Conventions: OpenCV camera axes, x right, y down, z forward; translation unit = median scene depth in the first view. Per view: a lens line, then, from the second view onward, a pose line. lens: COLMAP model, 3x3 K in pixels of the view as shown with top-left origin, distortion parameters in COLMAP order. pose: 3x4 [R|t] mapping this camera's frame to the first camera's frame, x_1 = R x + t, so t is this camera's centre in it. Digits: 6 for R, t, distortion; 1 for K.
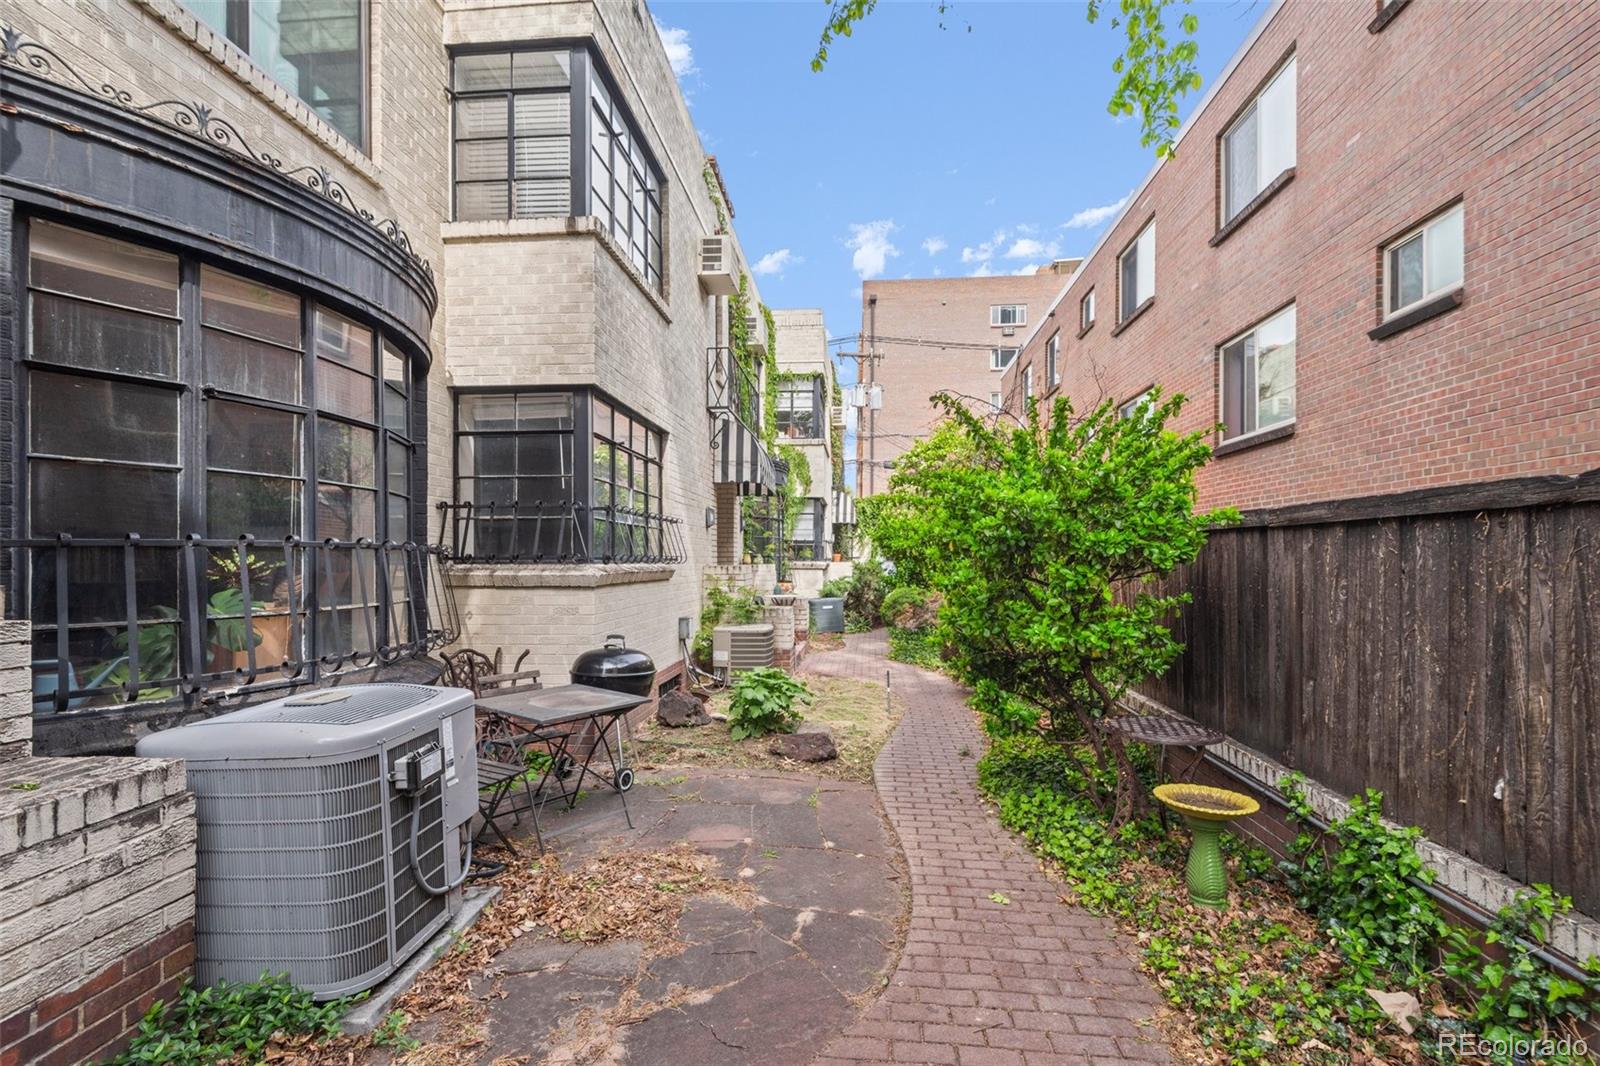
lens RADIAL K [[735.6, 0, 805.6], [0, 735.6, 566.0], [0, 0, 1]] dist [0.003541, -0.000667]
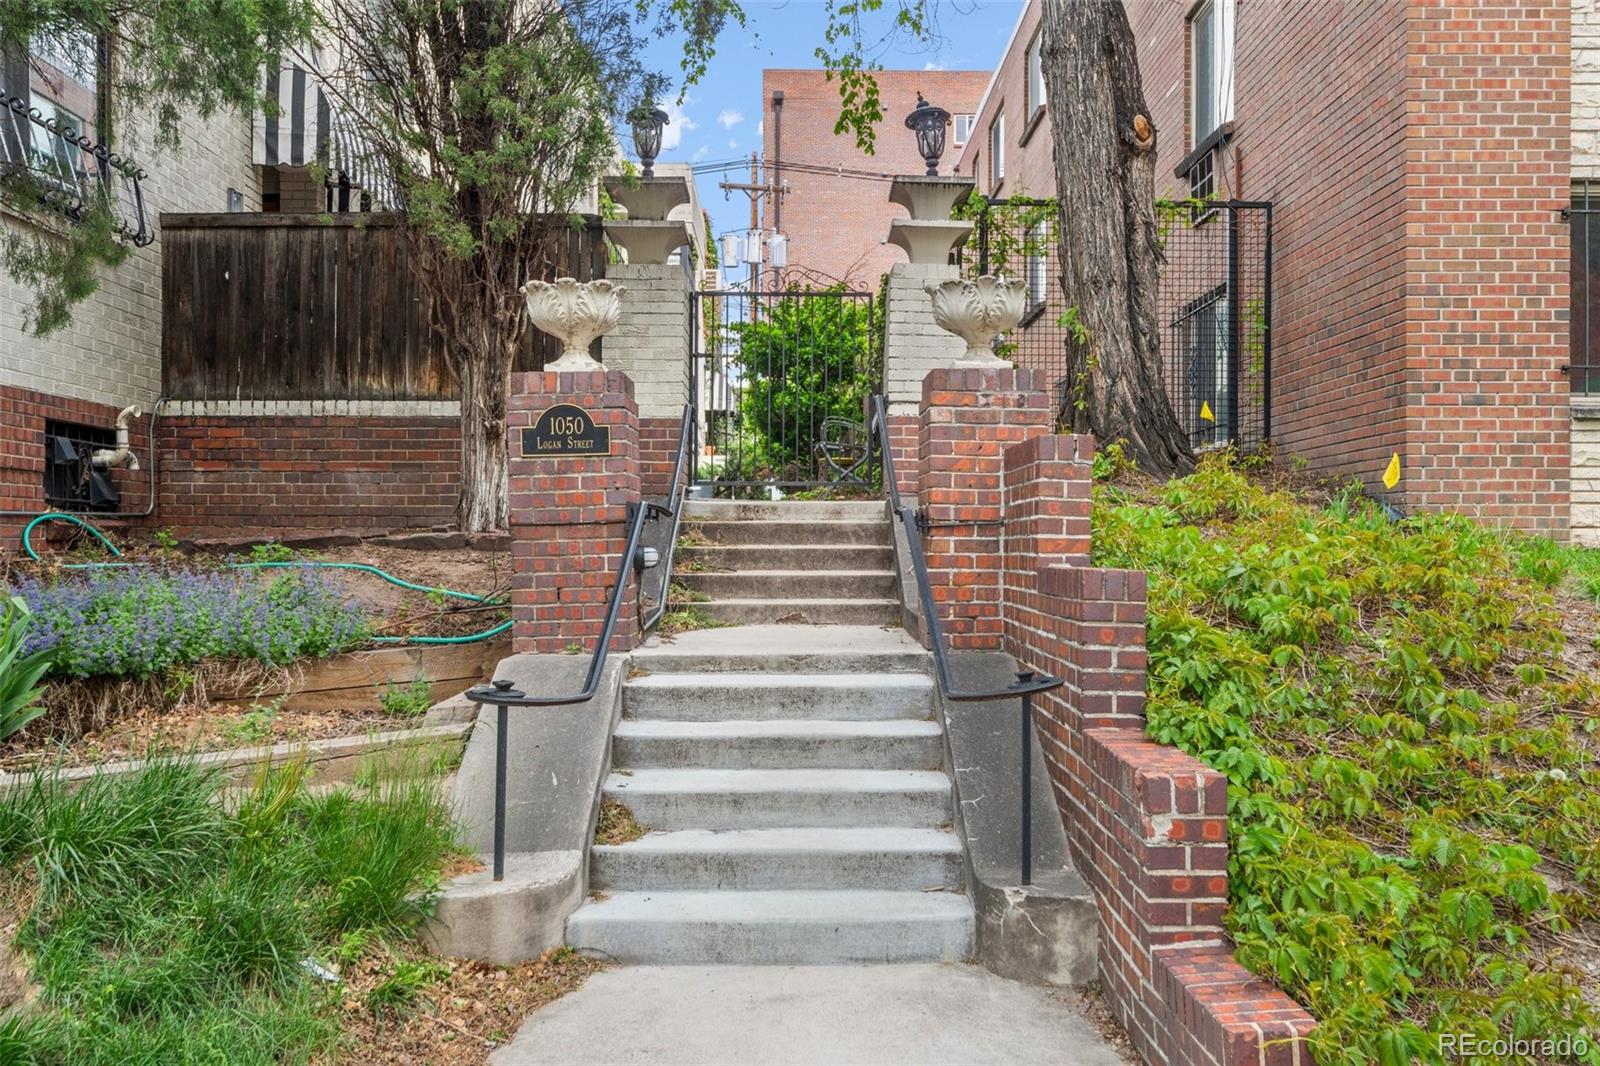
lens RADIAL K [[1382.7, 0, 795.9], [0, 1382.7, 533.5], [0, 0, 1]] dist [0.012967, -0.004688]
pose [[0.996062, 0.006458, 0.088426, 0.001851], [-0.005376, 0.999908, -0.012470, 0.111365], [-0.088499, 0.011946, 0.996005, -0.616477]]
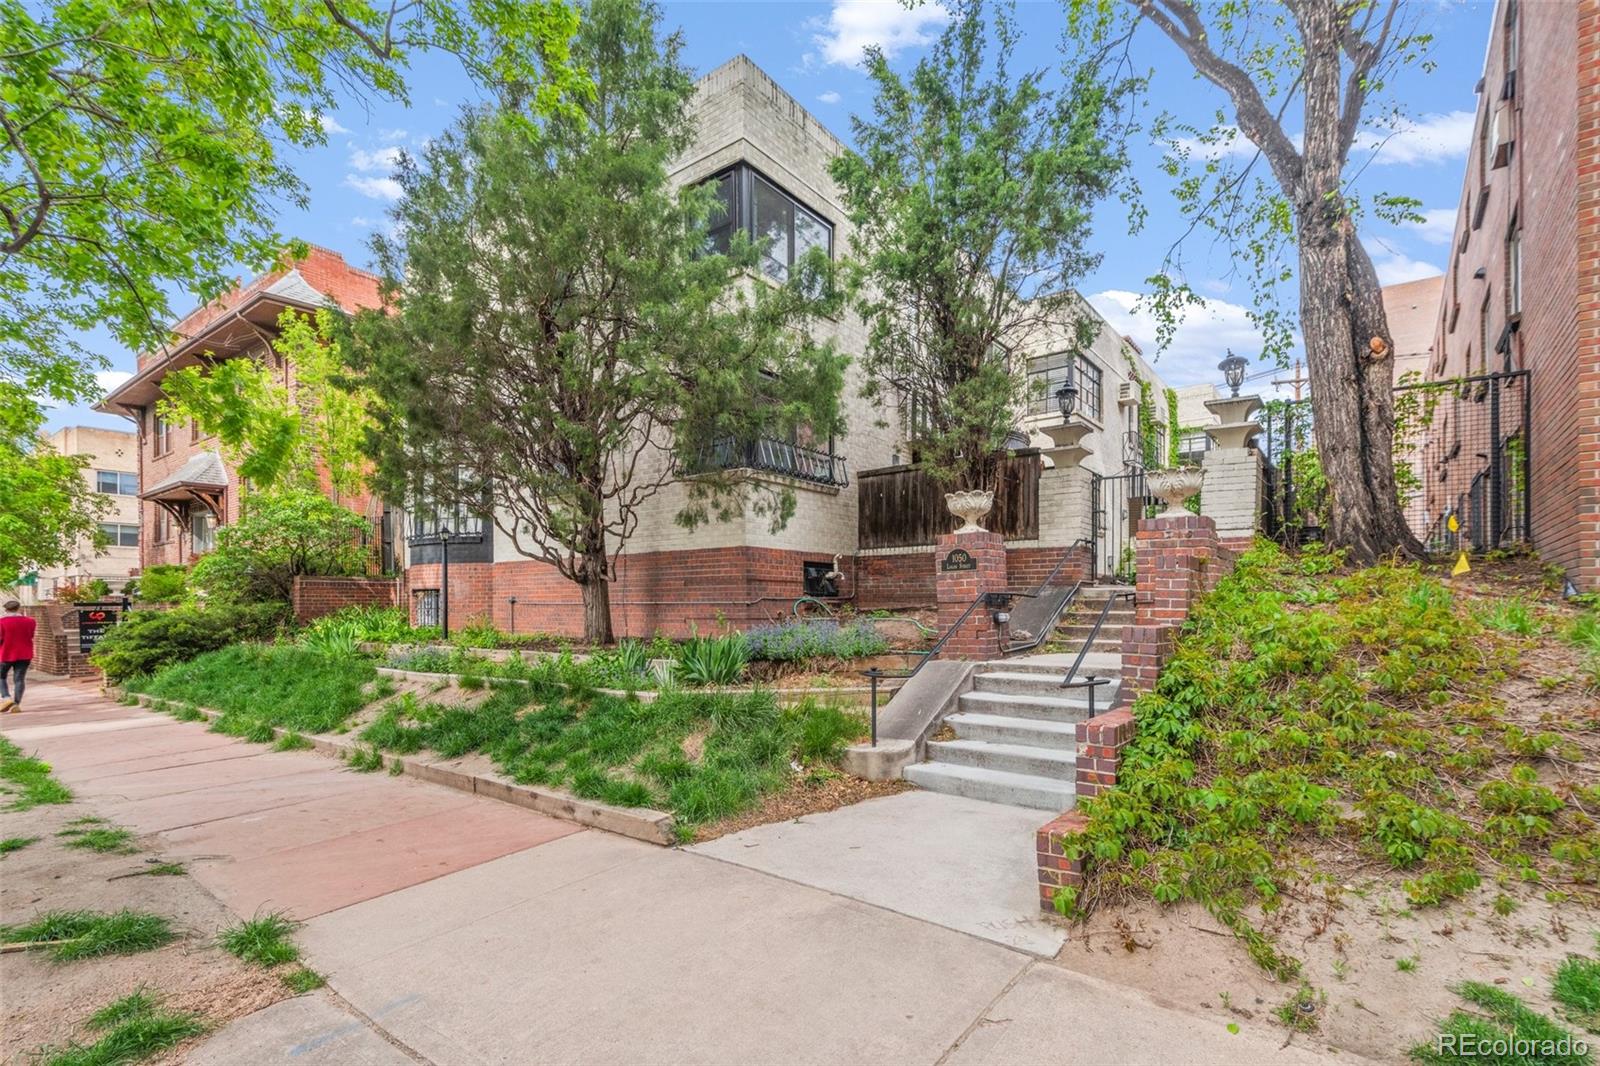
lens RADIAL K [[735.6, 0, 790.4], [0, 735.6, 606.7], [0, 0, 1]] dist [0.003541, -0.000667]
pose [[0.830440, 0.005987, -0.557077, 0.130927], [-0.008053, 0.999967, -0.001258, 0.108518], [0.557051, 0.005531, 0.830460, -0.660914]]
